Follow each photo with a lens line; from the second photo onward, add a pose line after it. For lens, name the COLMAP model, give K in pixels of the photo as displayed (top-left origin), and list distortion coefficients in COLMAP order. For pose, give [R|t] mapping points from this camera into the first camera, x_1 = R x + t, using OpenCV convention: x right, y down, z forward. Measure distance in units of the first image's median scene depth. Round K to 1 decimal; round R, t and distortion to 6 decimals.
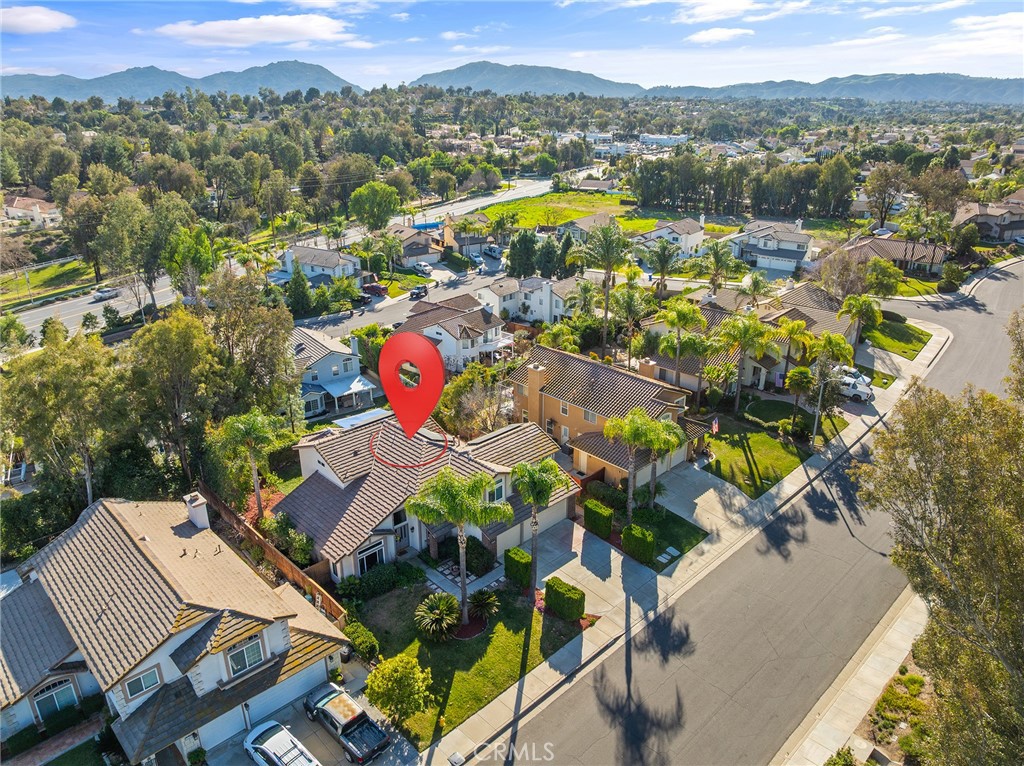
lens RADIAL K [[720.3, 0, 512.0], [0, 720.3, 383.0], [0, 0, 1]] dist [-0.037585, -0.006543]
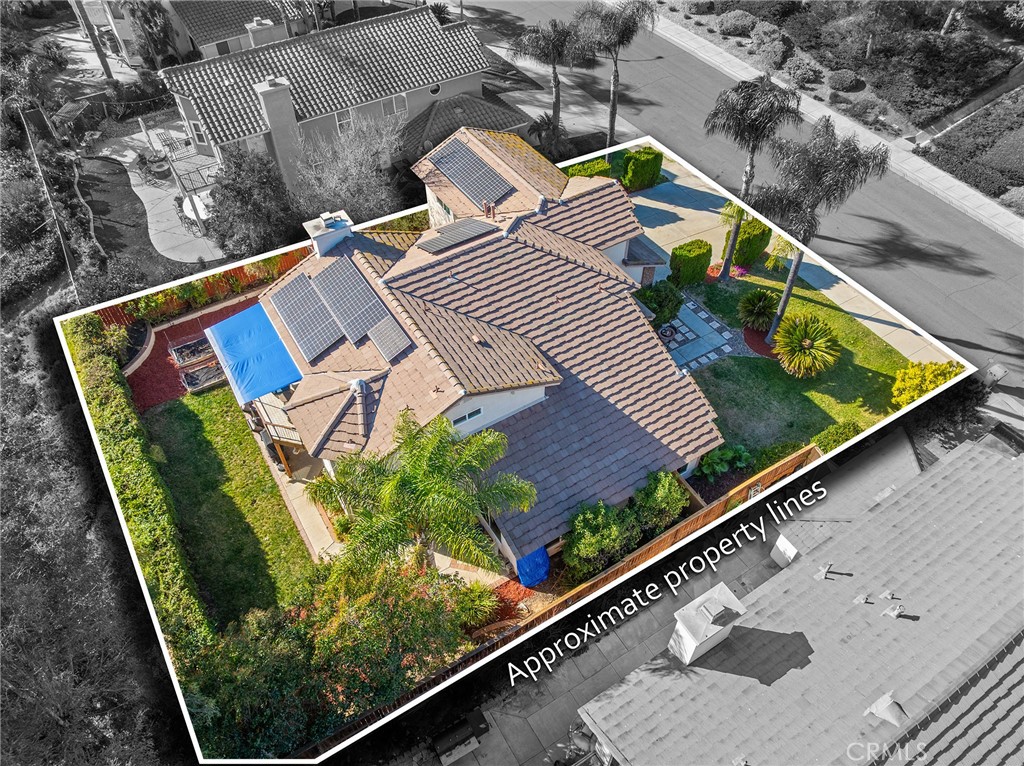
lens RADIAL K [[720.3, 0, 512.0], [0, 720.3, 383.0], [0, 0, 1]] dist [-0.037585, -0.006543]
pose [[0.213454, -0.729438, 0.649890, -0.602799], [0.371708, 0.675829, 0.636466, -0.198102], [-0.903477, 0.105713, 0.415396, 0.889905]]
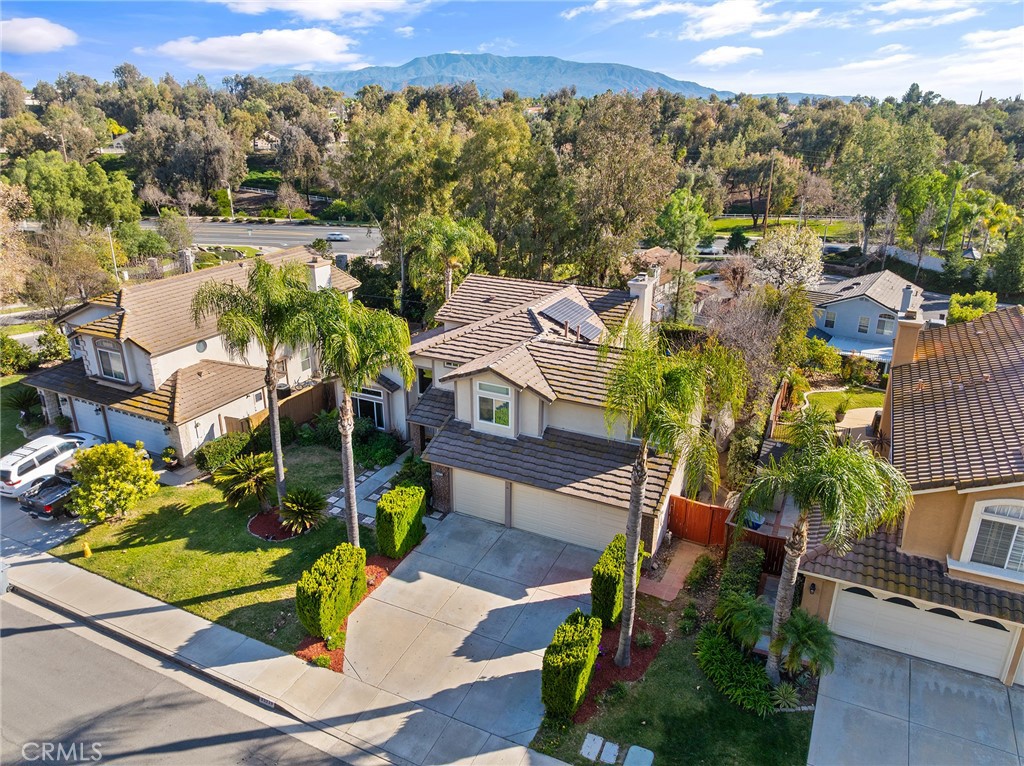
lens RADIAL K [[720.3, 0, 512.0], [0, 720.3, 383.0], [0, 0, 1]] dist [-0.037585, -0.006543]
pose [[0.332776, 0.334967, -0.881509, 0.499191], [-0.358045, 0.909666, 0.210502, 0.013031], [0.872390, 0.245570, 0.422648, 0.831208]]
